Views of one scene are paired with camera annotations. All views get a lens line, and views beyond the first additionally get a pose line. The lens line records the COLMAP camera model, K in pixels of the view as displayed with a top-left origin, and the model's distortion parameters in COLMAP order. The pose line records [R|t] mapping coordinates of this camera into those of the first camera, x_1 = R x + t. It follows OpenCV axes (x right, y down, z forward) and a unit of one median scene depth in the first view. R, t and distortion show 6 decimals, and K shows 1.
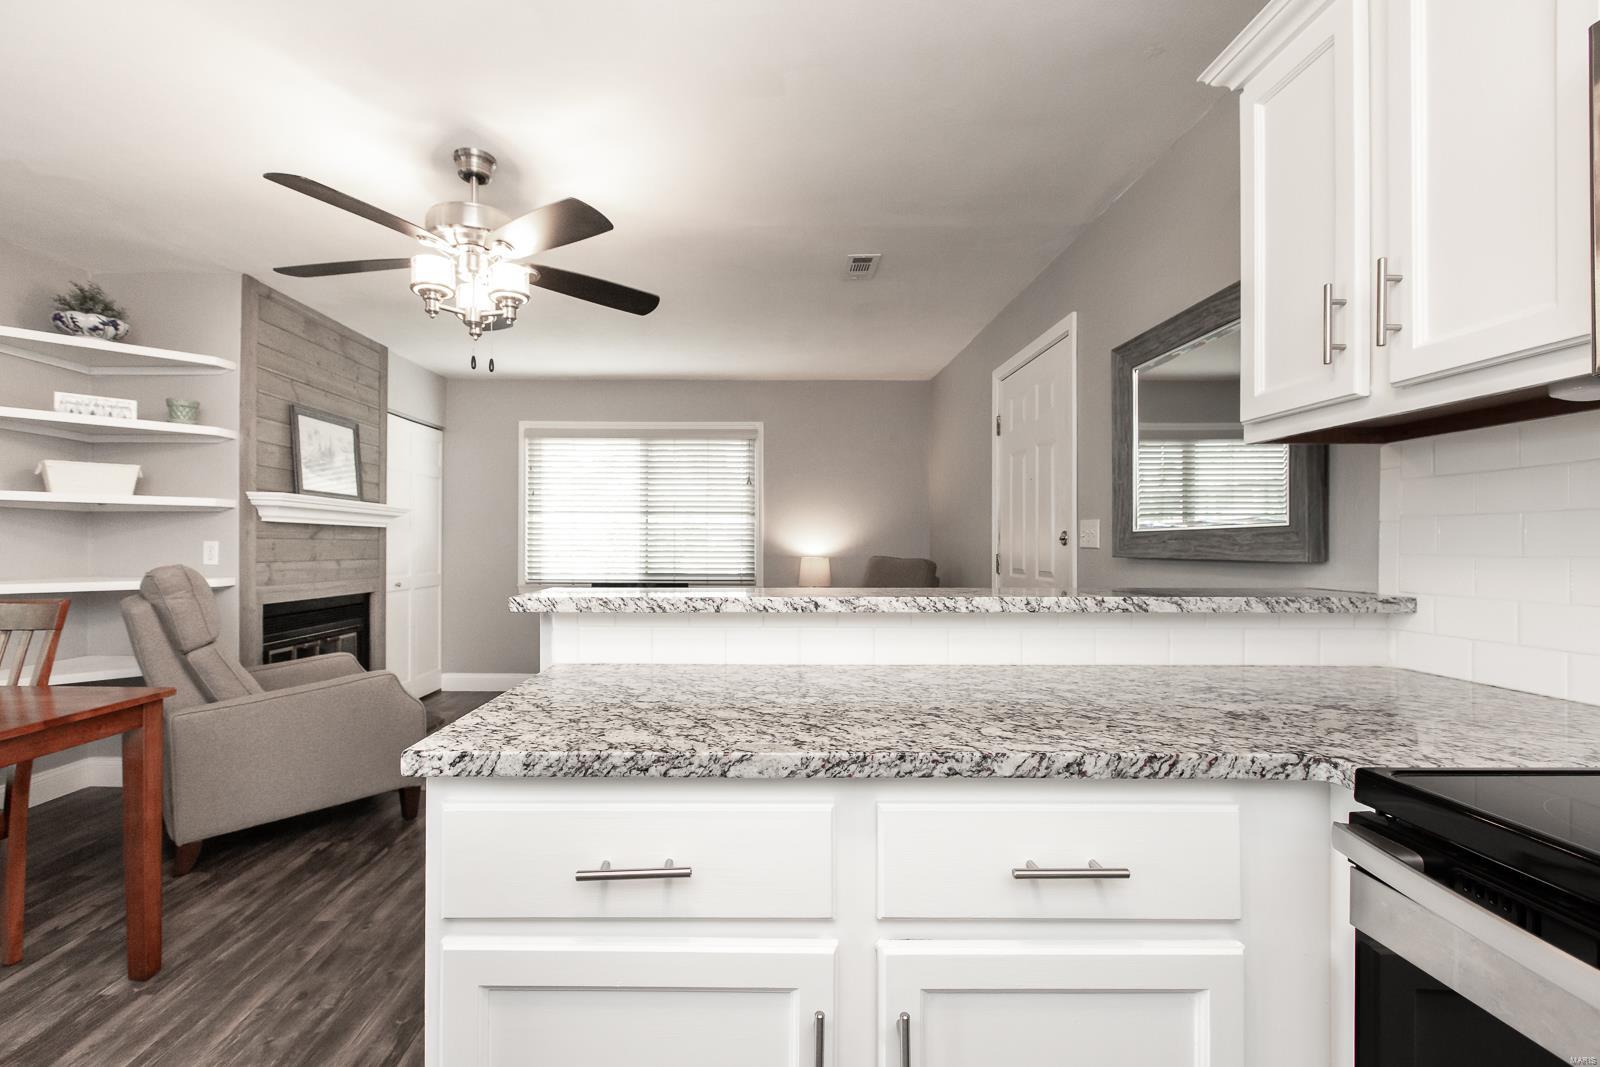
lens RADIAL K [[732.0, 0, 799.0], [0, 732.0, 538.8], [0, 0, 1]] dist [-0.002517, 0.000566]
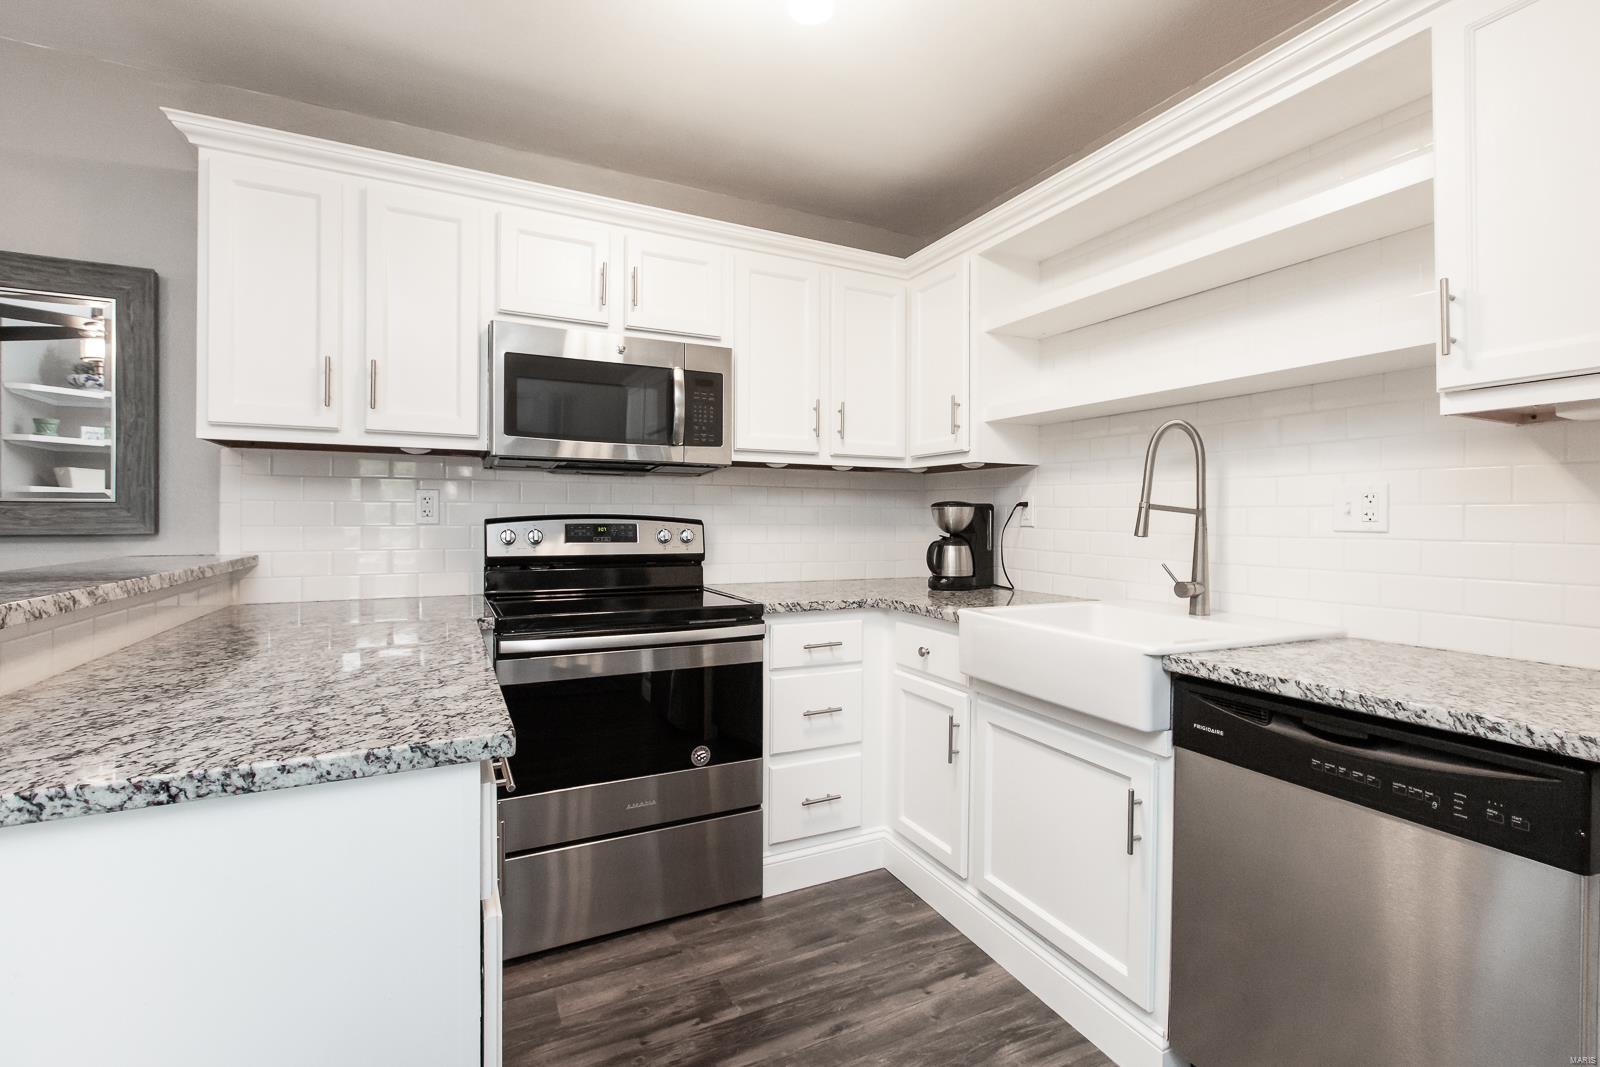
lens RADIAL K [[732.0, 0, 803.5], [0, 732.0, 523.6], [0, 0, 1]] dist [-0.002517, 0.000566]
pose [[-0.440909, -0.009426, 0.897502, -1.669649], [-0.007060, 0.999950, 0.007033, -0.001154], [-0.897524, -0.003236, -0.440954, 1.100807]]
